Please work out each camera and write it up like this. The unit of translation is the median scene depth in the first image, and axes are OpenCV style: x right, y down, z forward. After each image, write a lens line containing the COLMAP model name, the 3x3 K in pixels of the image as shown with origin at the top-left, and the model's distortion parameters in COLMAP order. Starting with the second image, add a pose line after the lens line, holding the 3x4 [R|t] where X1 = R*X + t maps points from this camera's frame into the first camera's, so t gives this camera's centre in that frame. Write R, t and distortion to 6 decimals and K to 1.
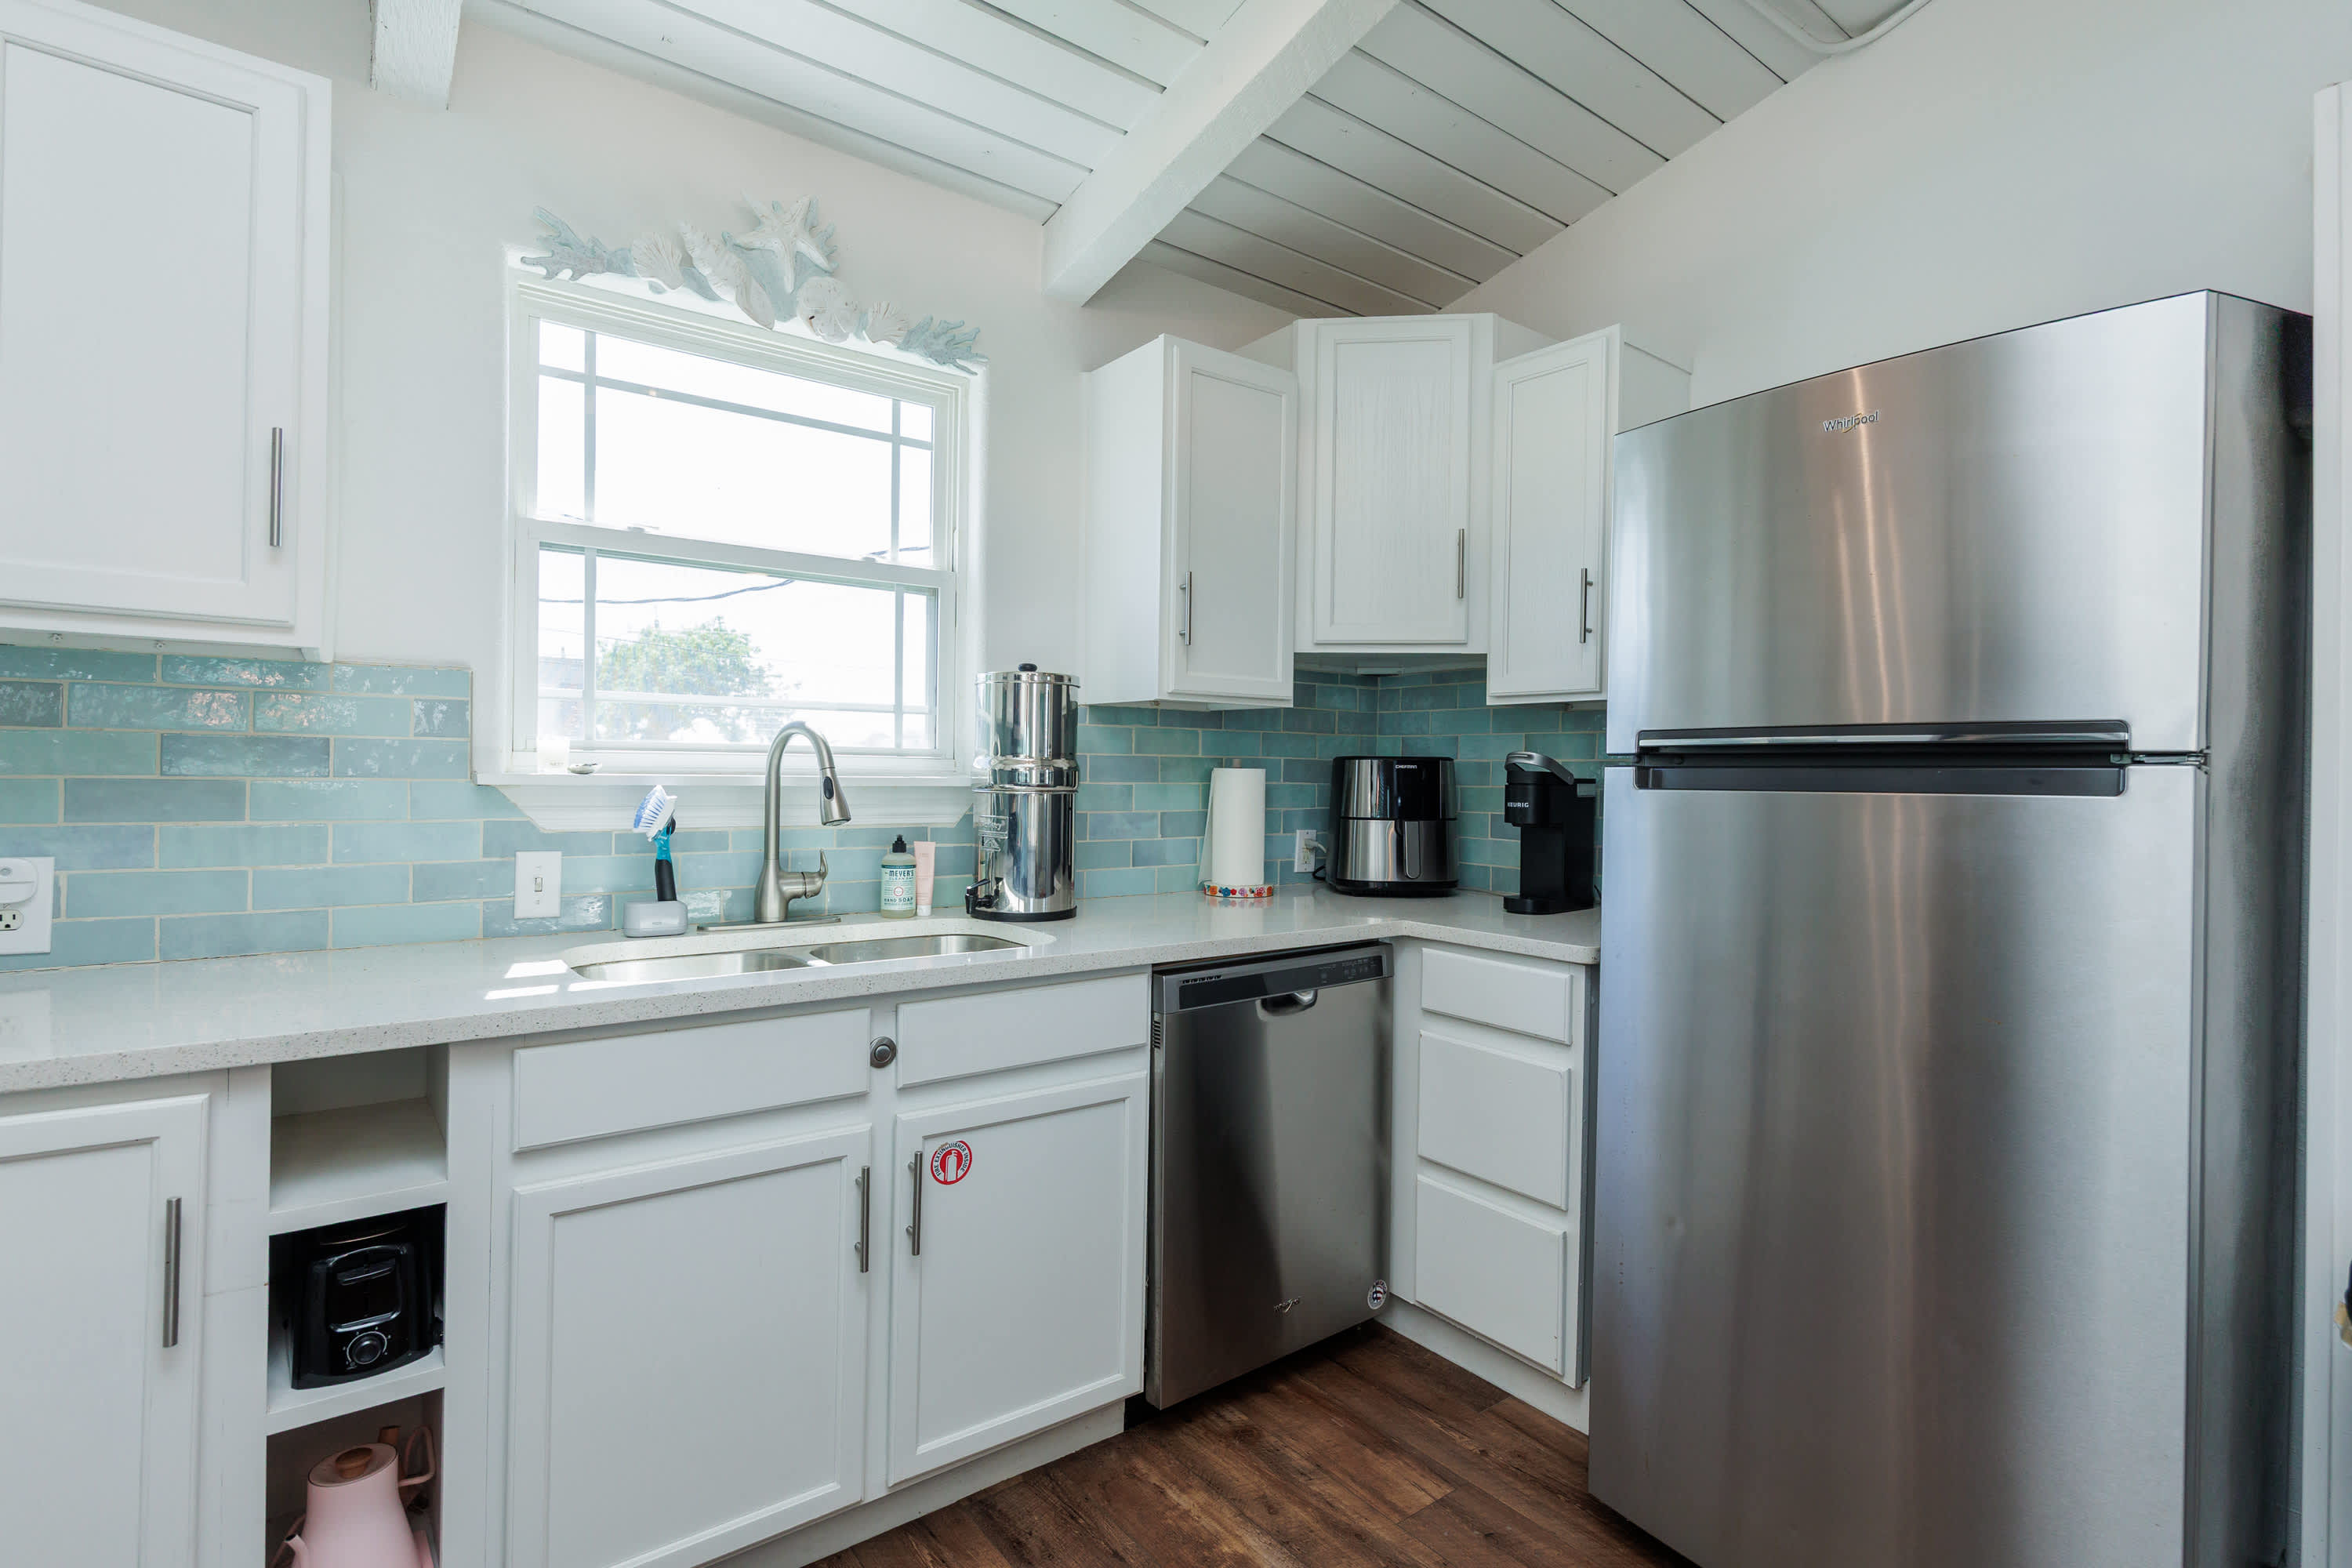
lens RADIAL K [[1137.1, 0, 1173.3], [0, 1137.1, 773.0], [0, 0, 1]] dist [0.002790, 0.000295]
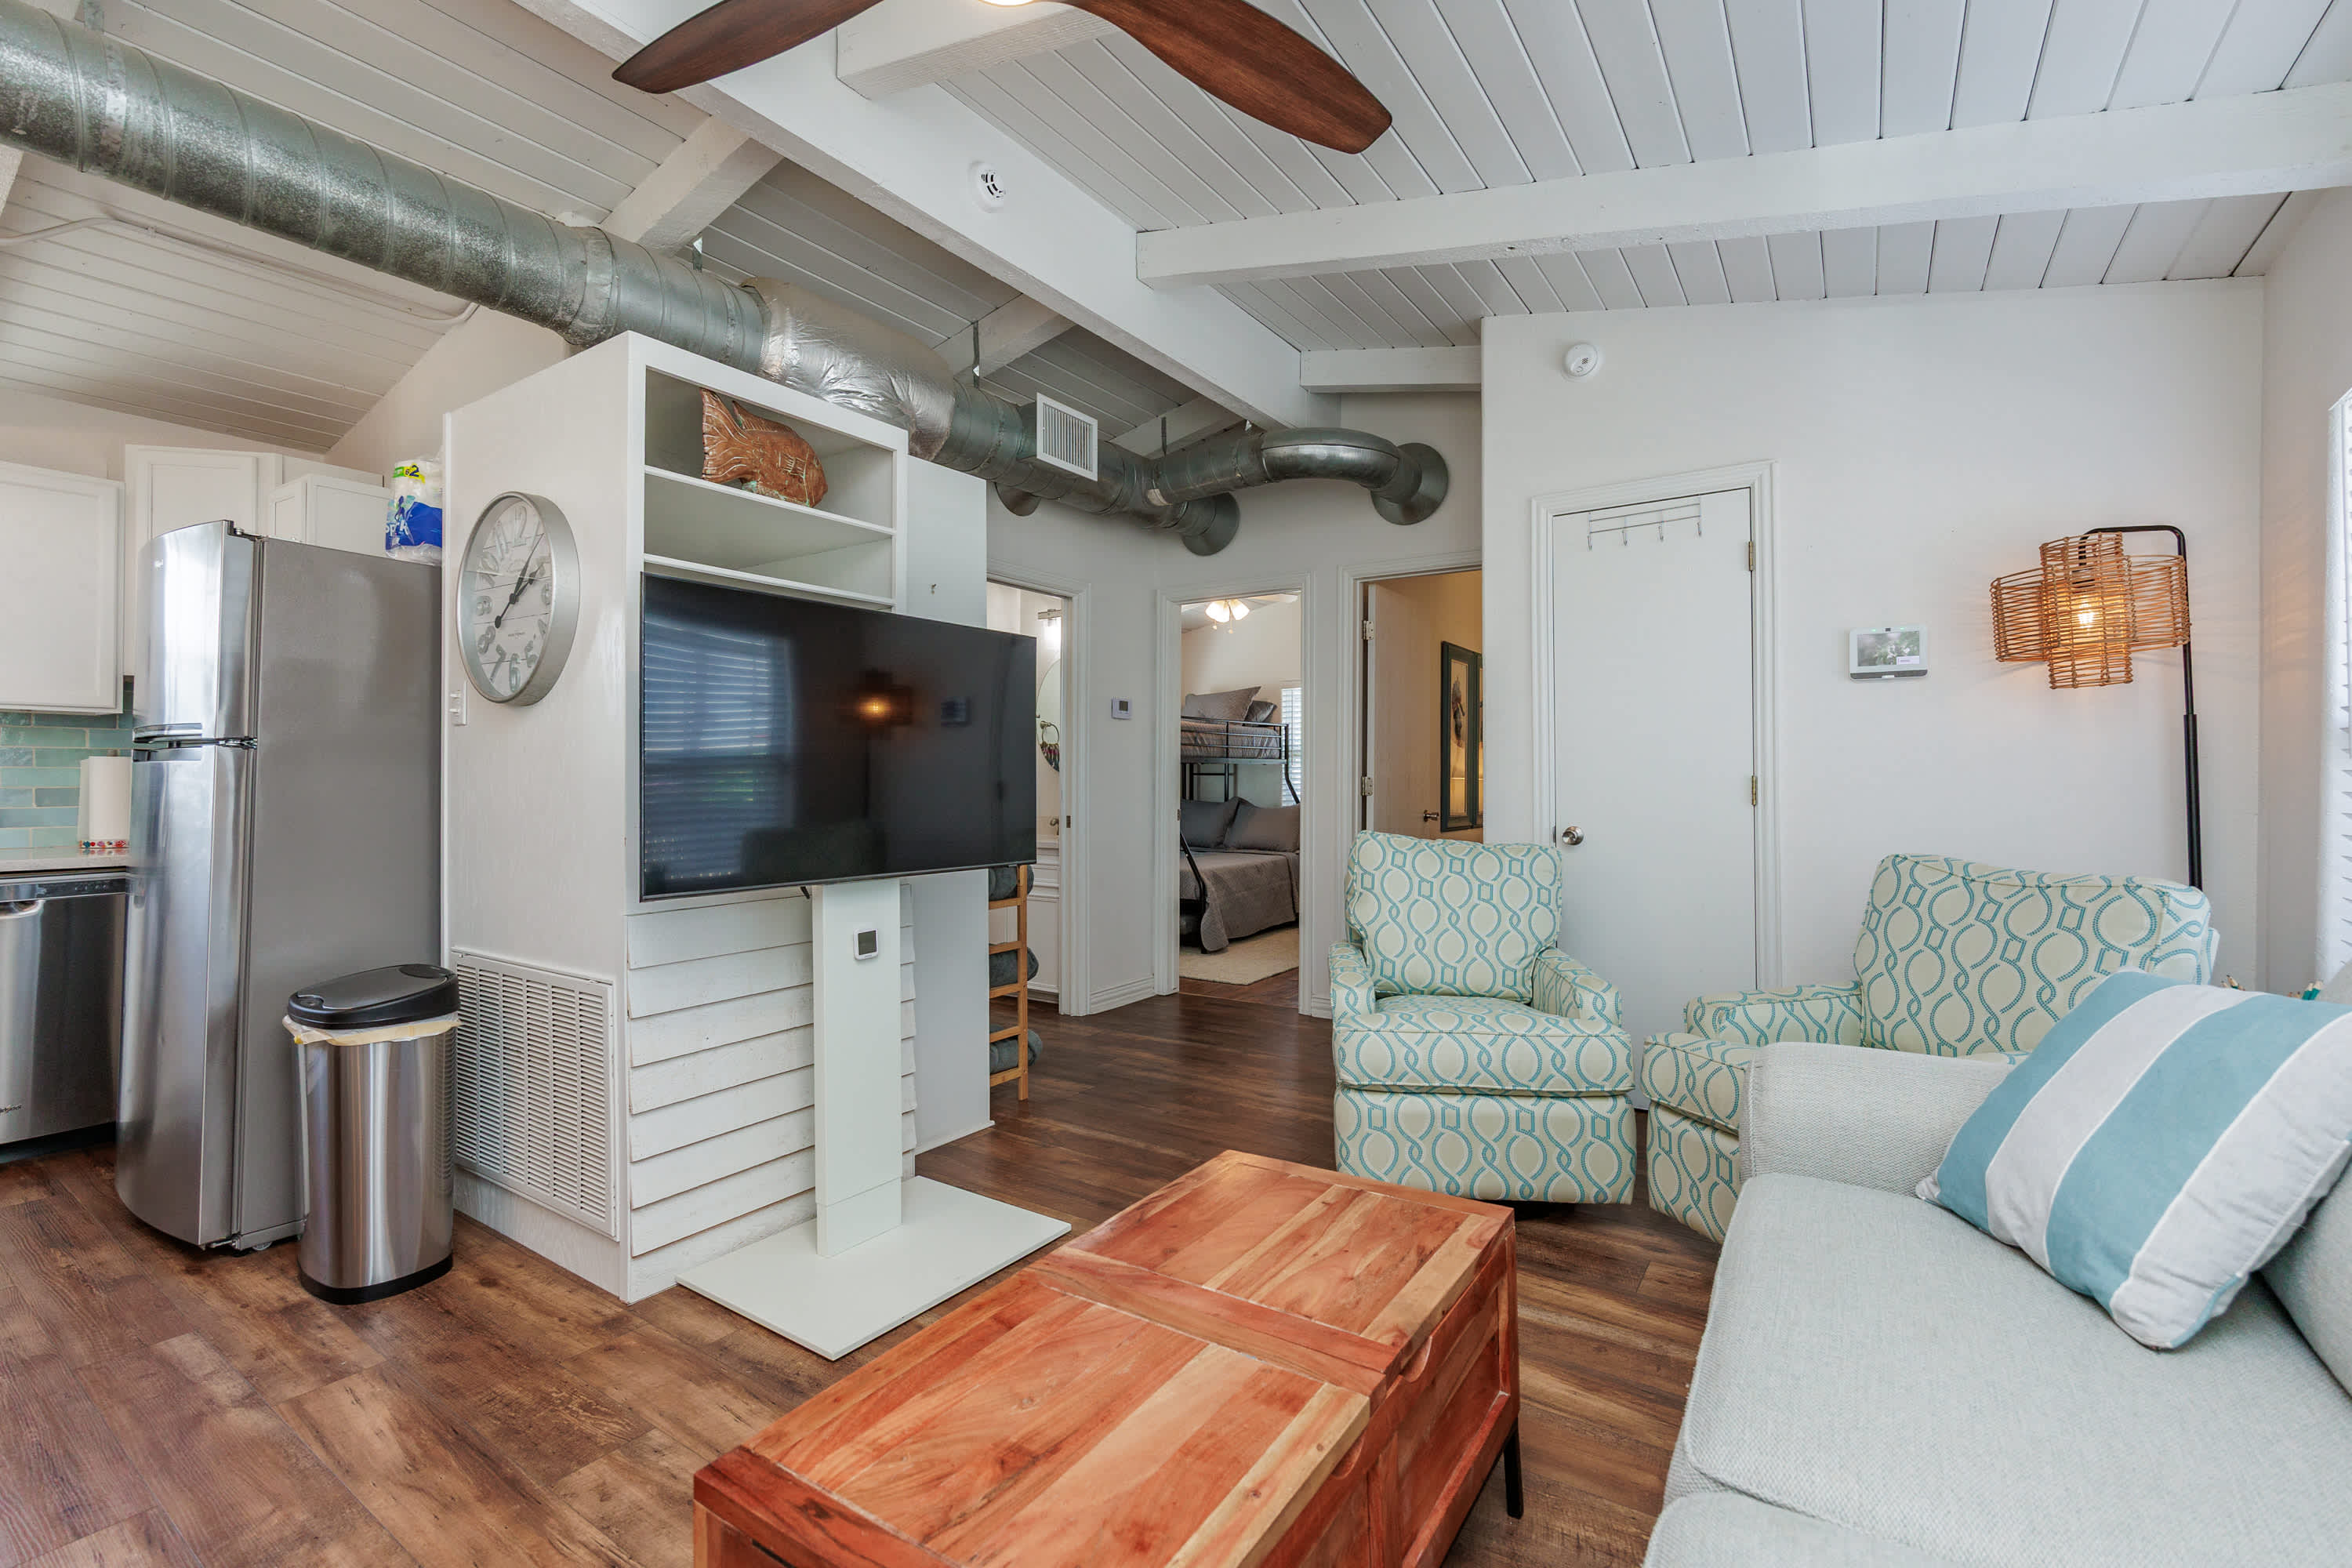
lens RADIAL K [[1034.9, 0, 1179.0], [0, 1034.9, 773.0], [0, 0, 1]] dist [-0.005515, 0.000068]
pose [[0.943944, -0.003652, 0.330085, 1.128396], [0.005818, 0.999968, -0.005575, 0.039034], [-0.330054, 0.007183, 0.943935, -0.803325]]
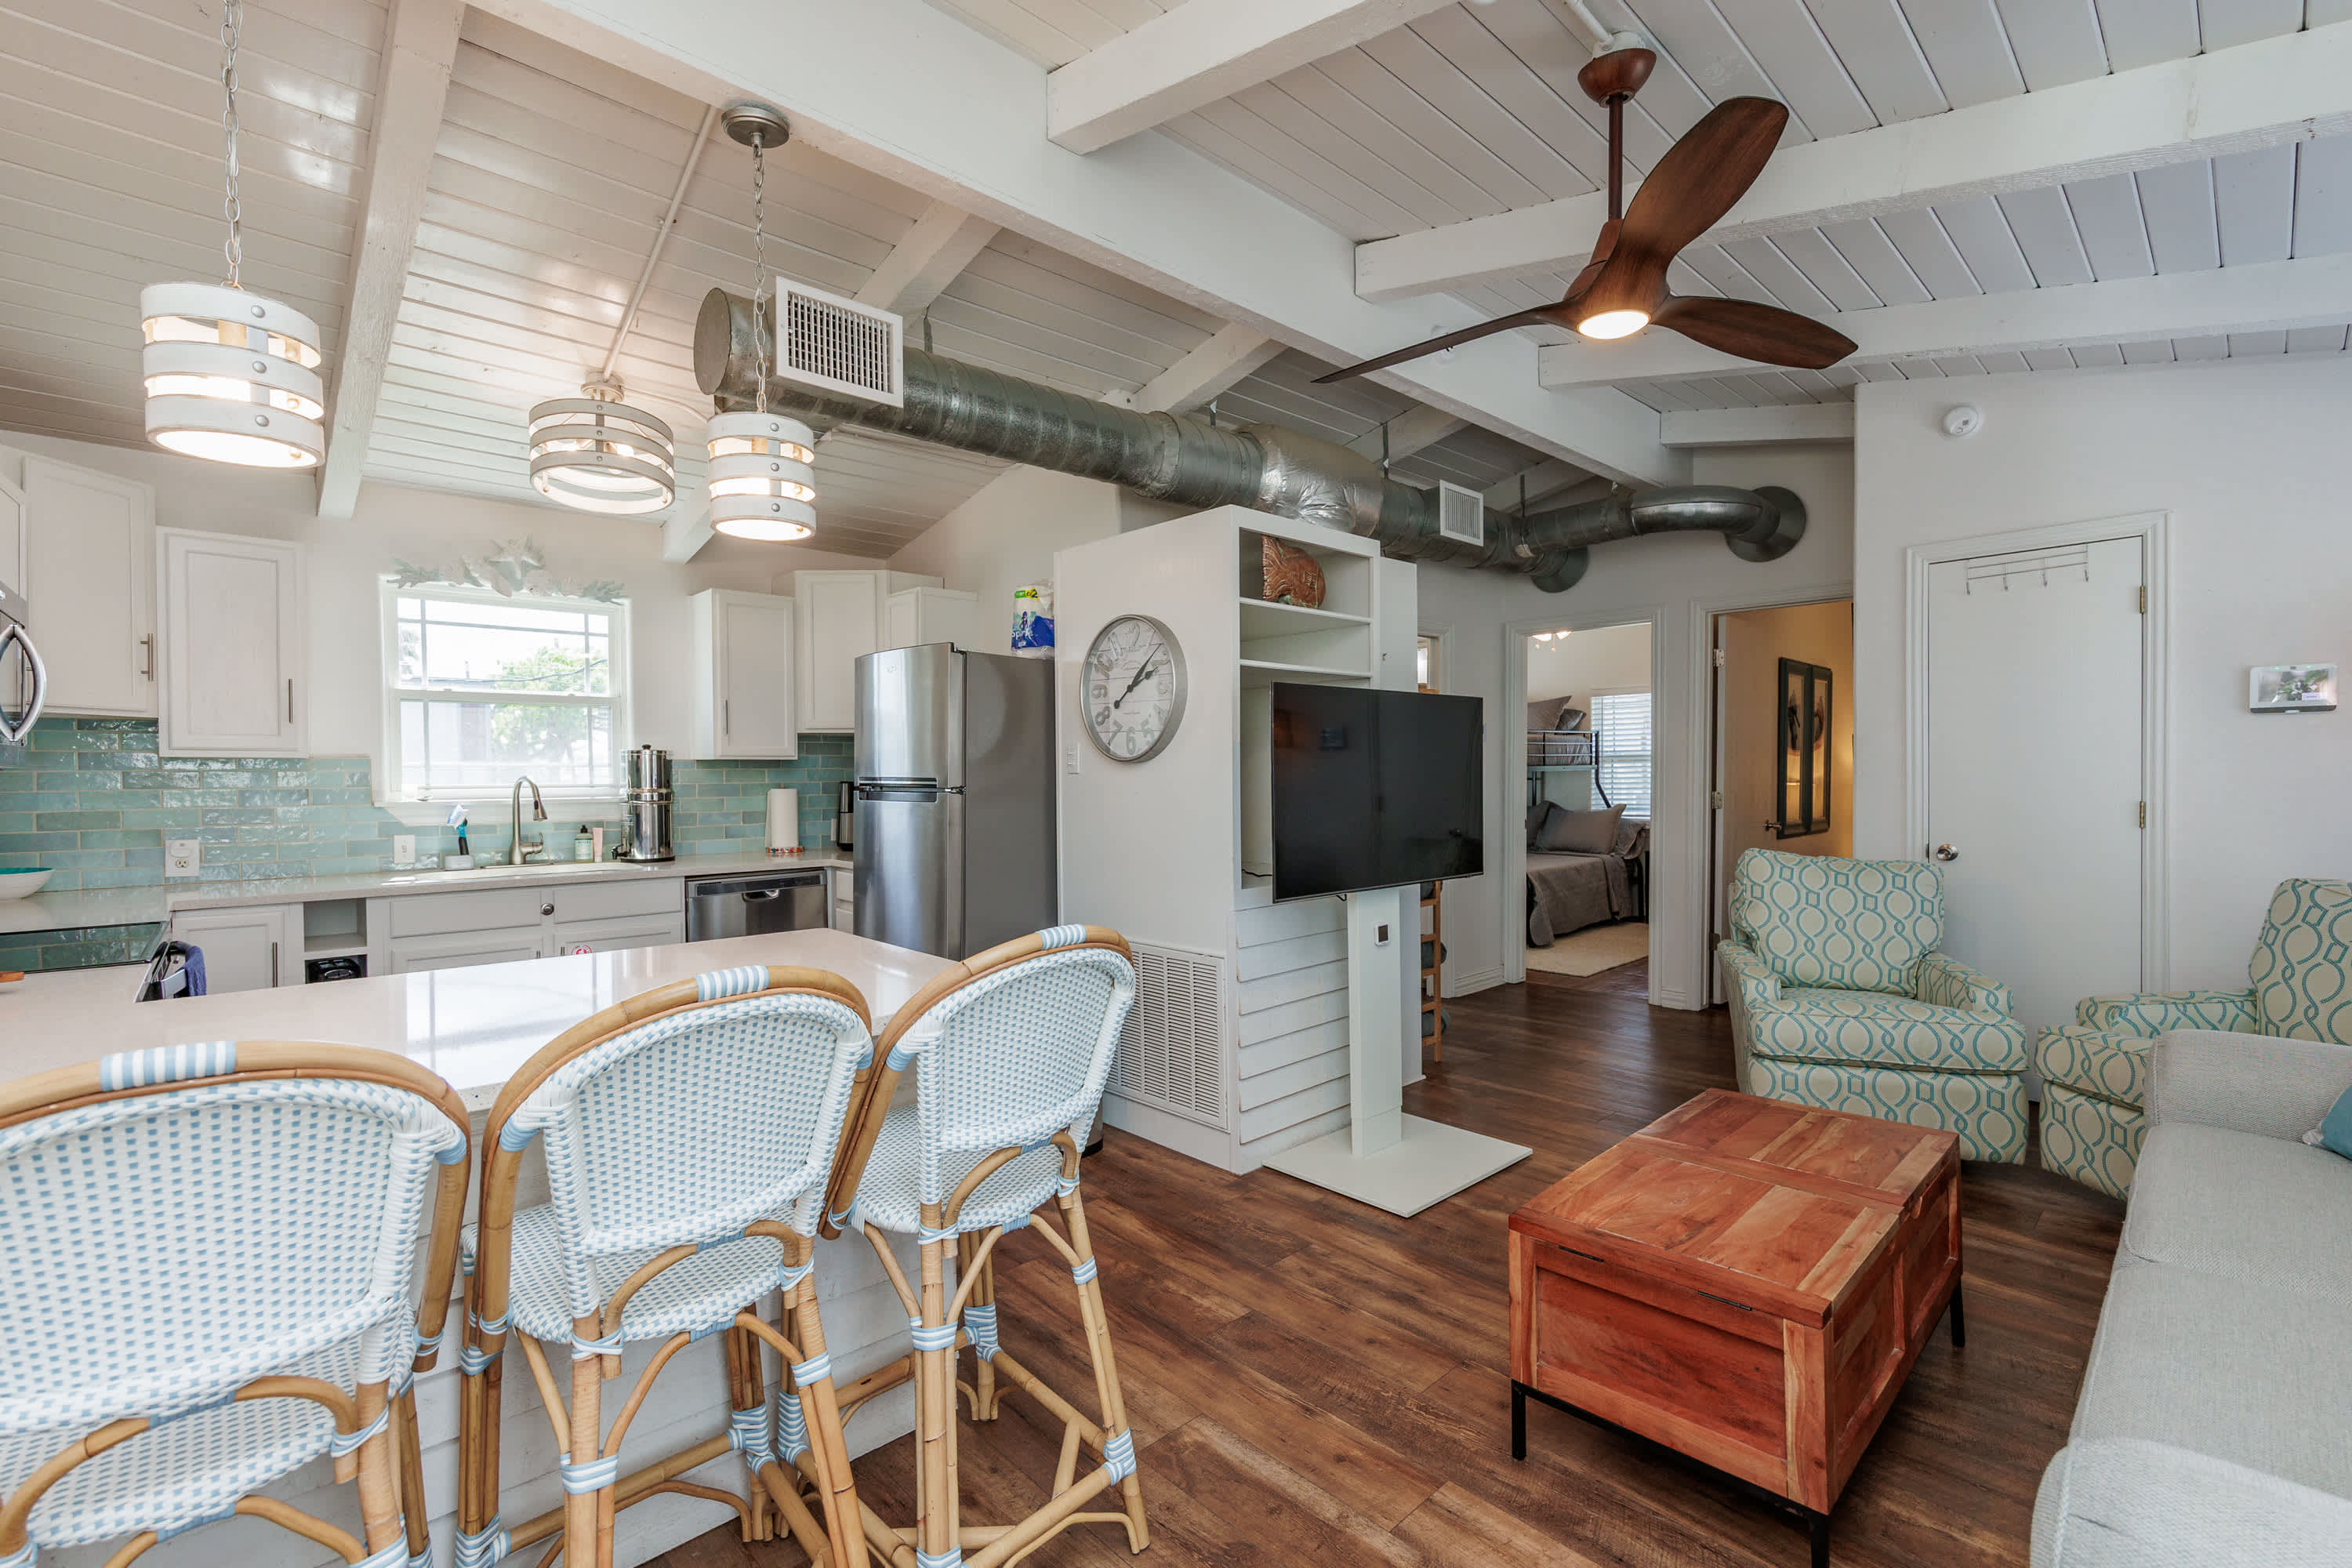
lens RADIAL K [[1034.9, 0, 1173.6], [0, 1034.9, 795.5], [0, 0, 1]] dist [-0.005515, 0.000068]
pose [[0.994053, -0.017585, 0.107466, 0.698632], [0.015171, 0.999615, 0.023242, -0.031684], [-0.107833, -0.021473, 0.993937, -1.129009]]
